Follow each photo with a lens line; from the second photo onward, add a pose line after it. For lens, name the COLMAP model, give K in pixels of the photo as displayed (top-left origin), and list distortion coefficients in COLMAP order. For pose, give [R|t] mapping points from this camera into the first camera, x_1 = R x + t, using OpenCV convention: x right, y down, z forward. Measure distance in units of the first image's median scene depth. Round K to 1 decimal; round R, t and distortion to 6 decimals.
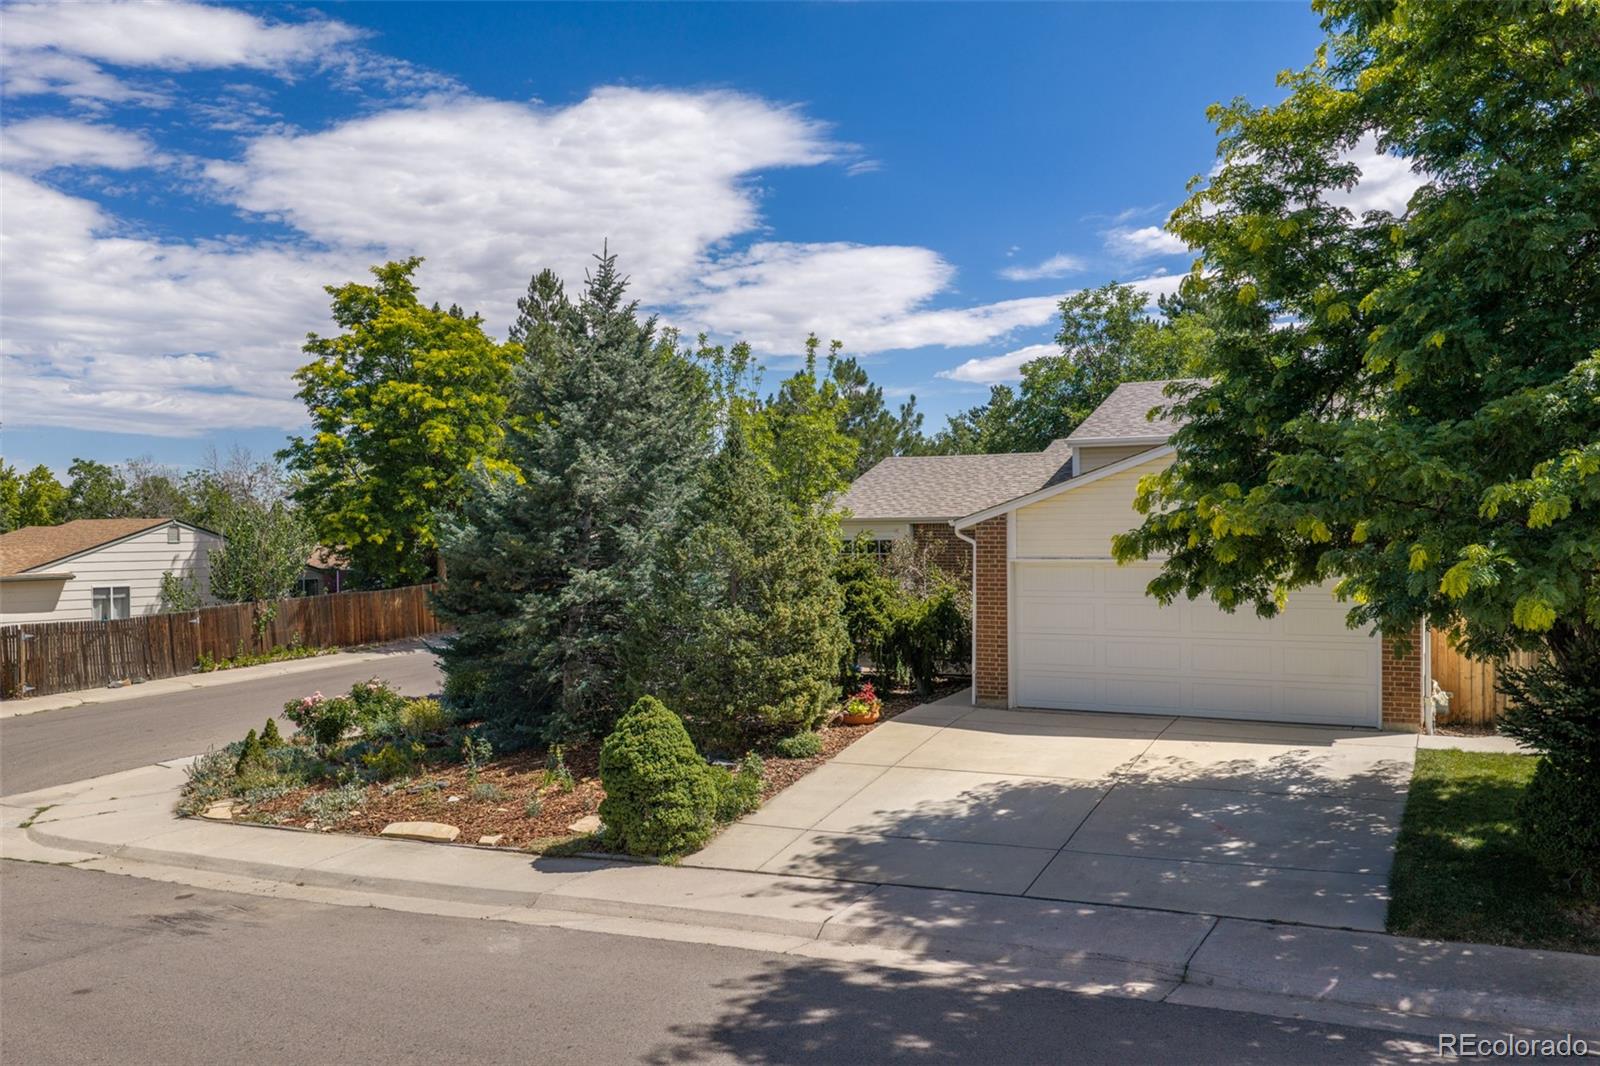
lens RADIAL K [[1355.5, 0, 800.8], [0, 1355.5, 532.6], [0, 0, 1]] dist [0.004731, 0.000770]
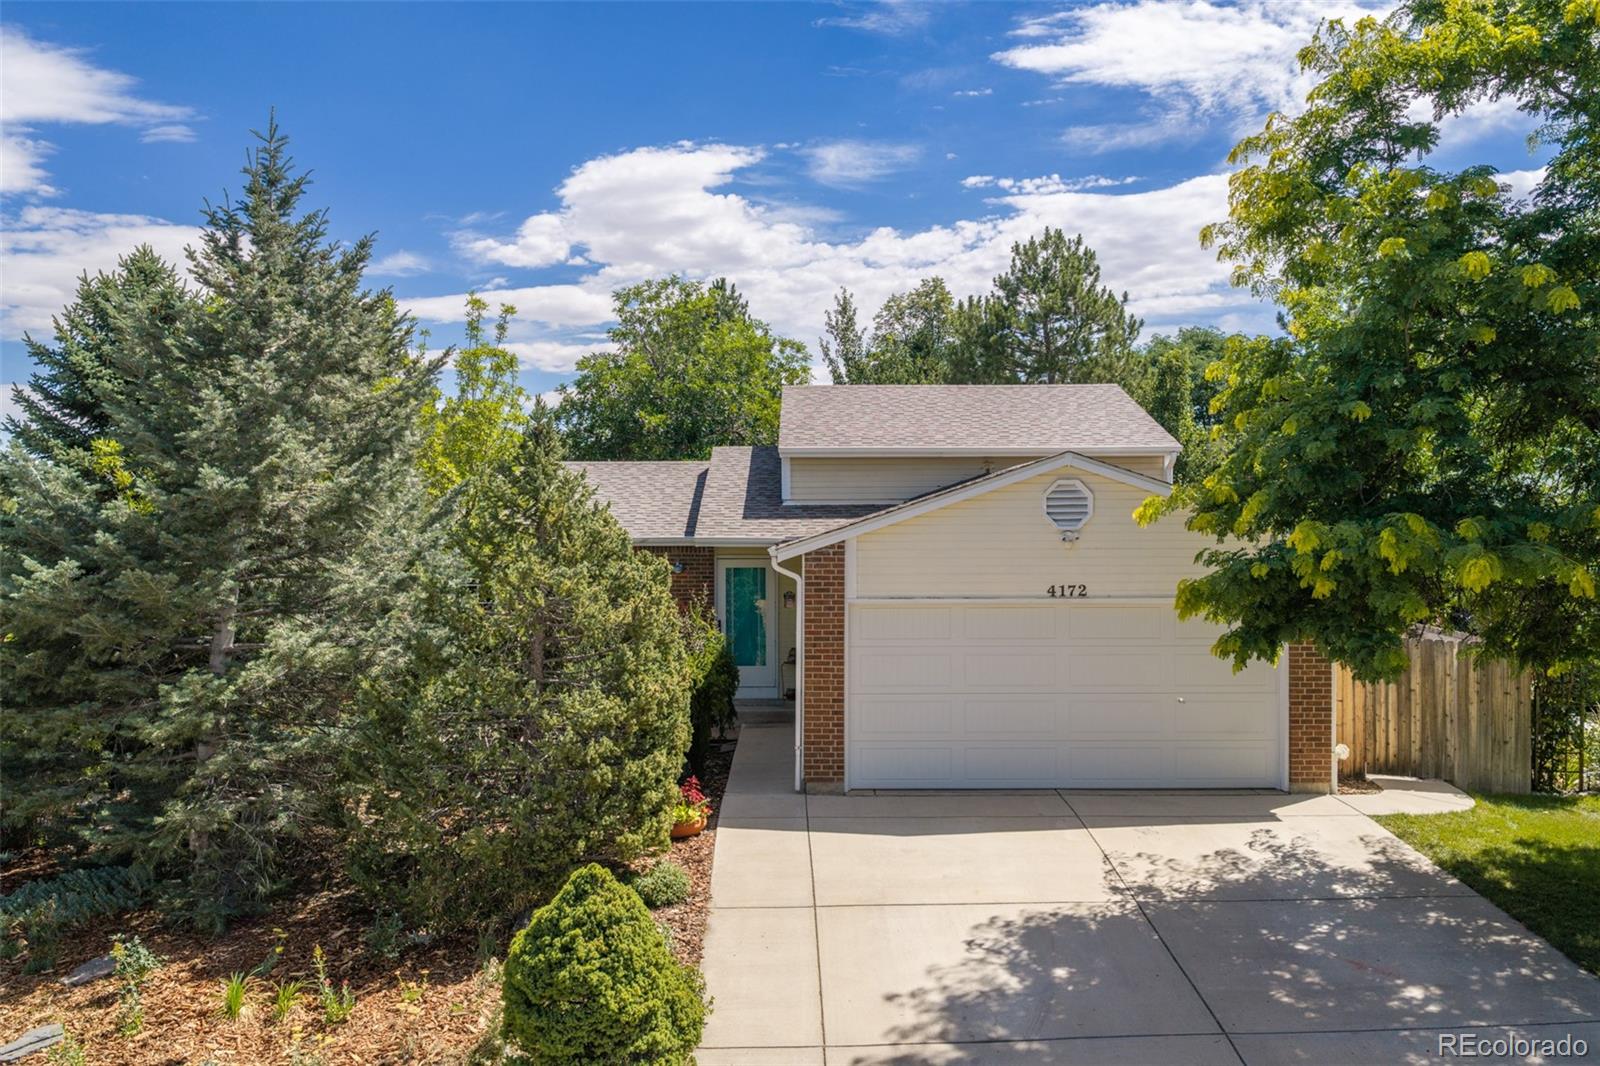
lens RADIAL K [[1355.5, 0, 808.5], [0, 1355.5, 535.3], [0, 0, 1]] dist [0.004731, 0.000770]
pose [[0.885547, 0.004922, 0.464524, -0.233821], [-0.003920, 0.999987, -0.003123, -0.014732], [-0.464533, 0.000944, 0.885555, 0.344770]]
